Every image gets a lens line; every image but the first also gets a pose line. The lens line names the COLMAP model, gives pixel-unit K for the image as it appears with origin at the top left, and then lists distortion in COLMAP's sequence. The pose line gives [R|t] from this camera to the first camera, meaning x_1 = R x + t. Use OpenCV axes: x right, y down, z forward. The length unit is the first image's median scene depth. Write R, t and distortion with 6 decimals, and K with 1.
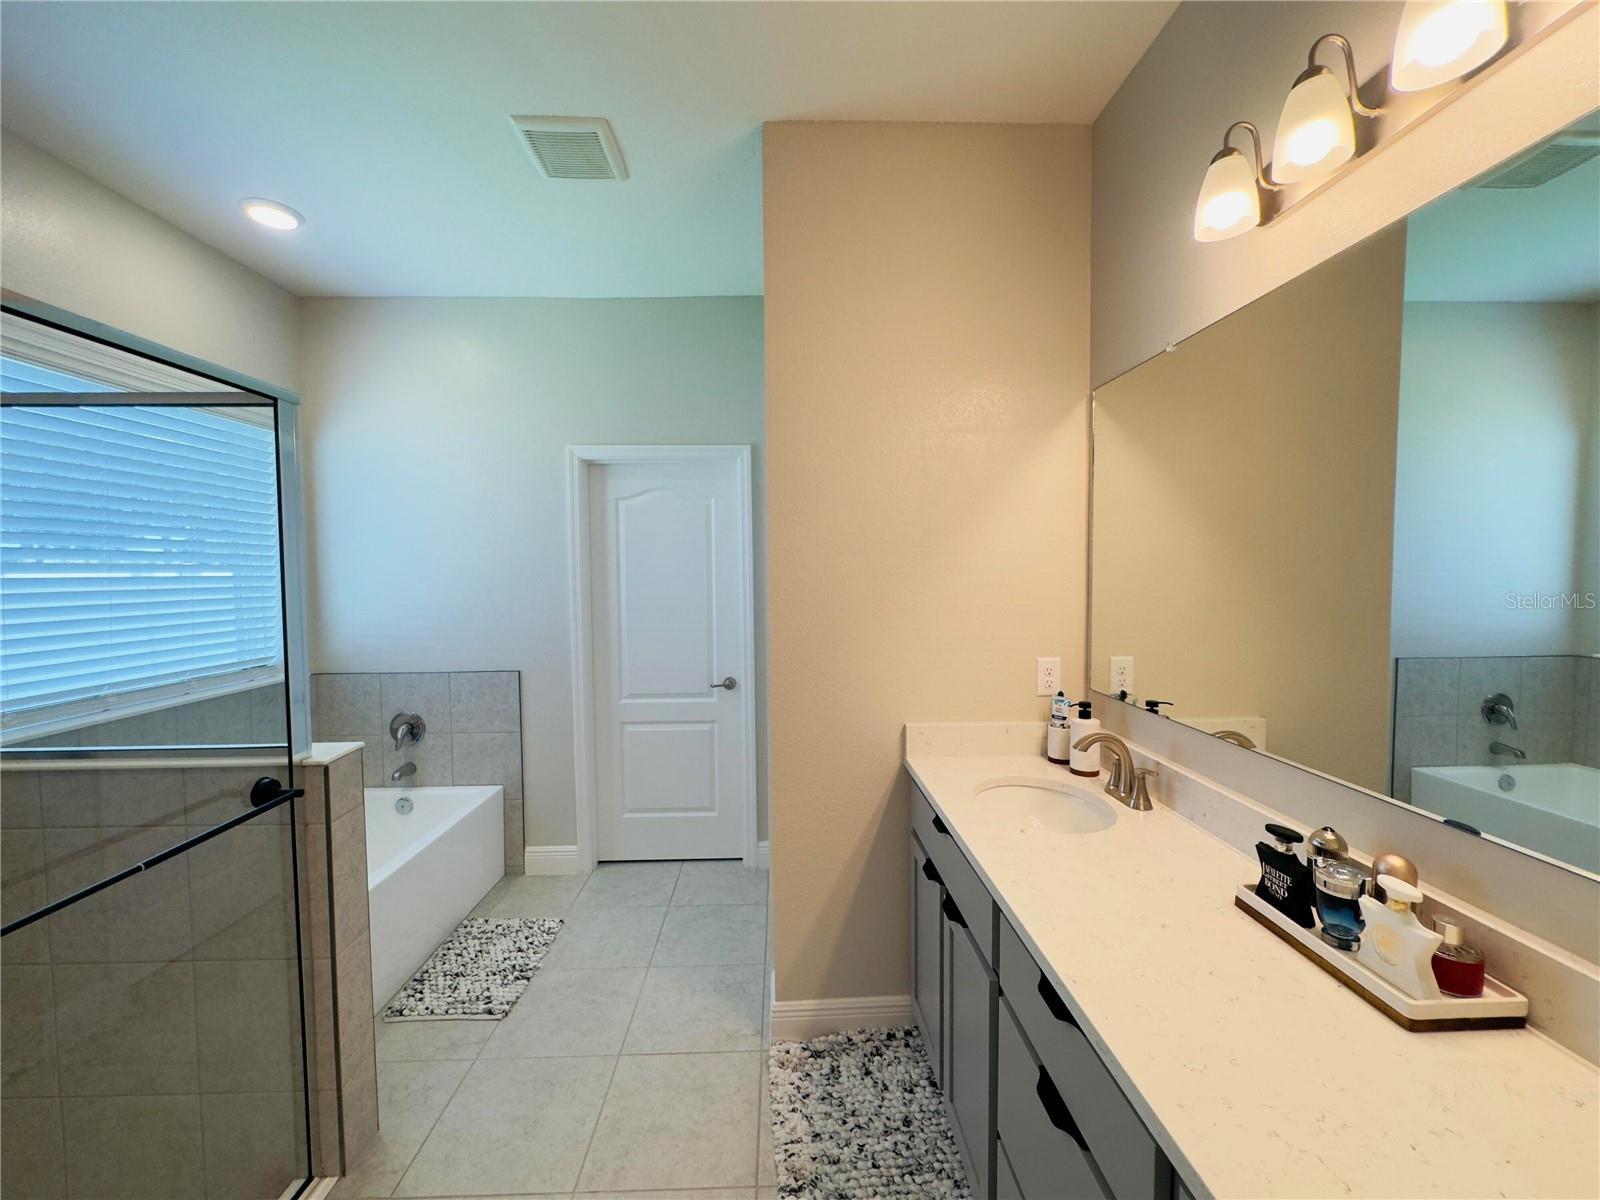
lens RADIAL K [[637.8, 0, 803.0], [0, 637.8, 615.7], [0, 0, 1]] dist [-0.005367, 0.000150]
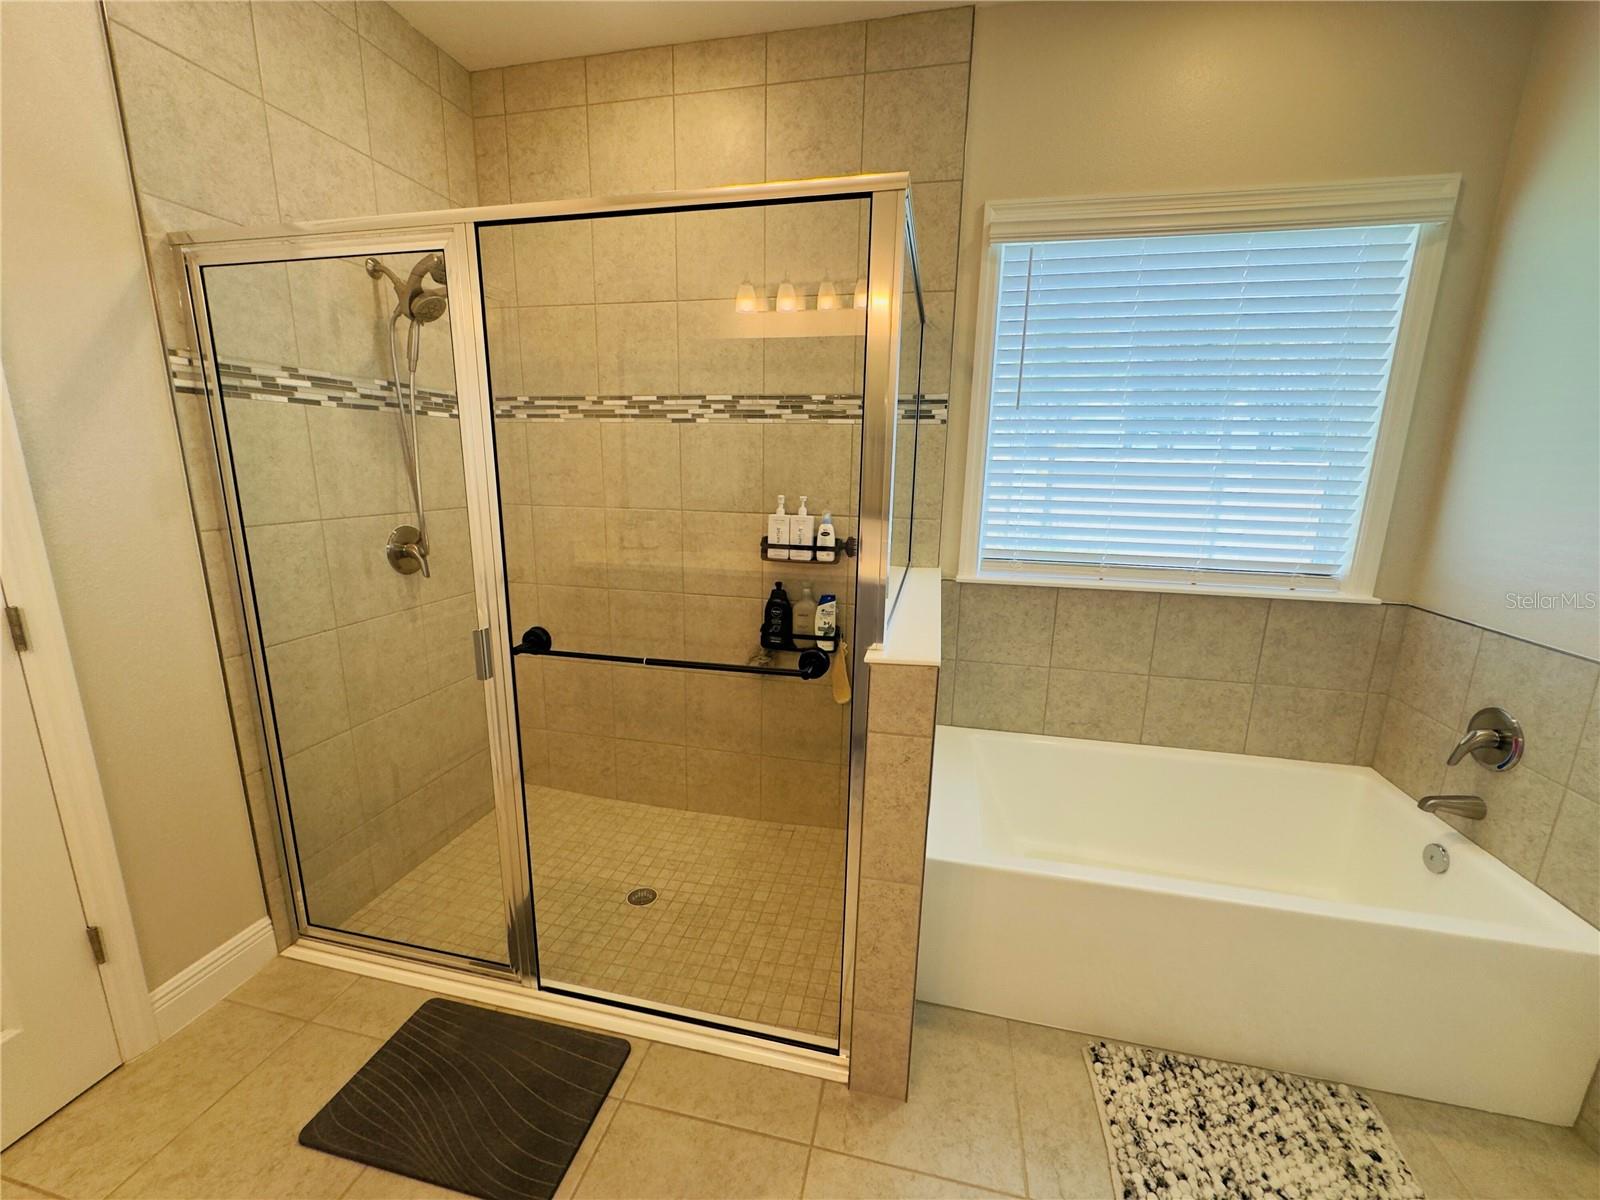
lens RADIAL K [[637.8, 0, 798.3], [0, 637.8, 604.9], [0, 0, 1]] dist [-0.005367, 0.000150]
pose [[-0.255928, 0.211435, -0.943290, 0.017357], [-0.084293, 0.967190, 0.239662, -0.014309], [0.963014, 0.140849, -0.229709, 0.579858]]
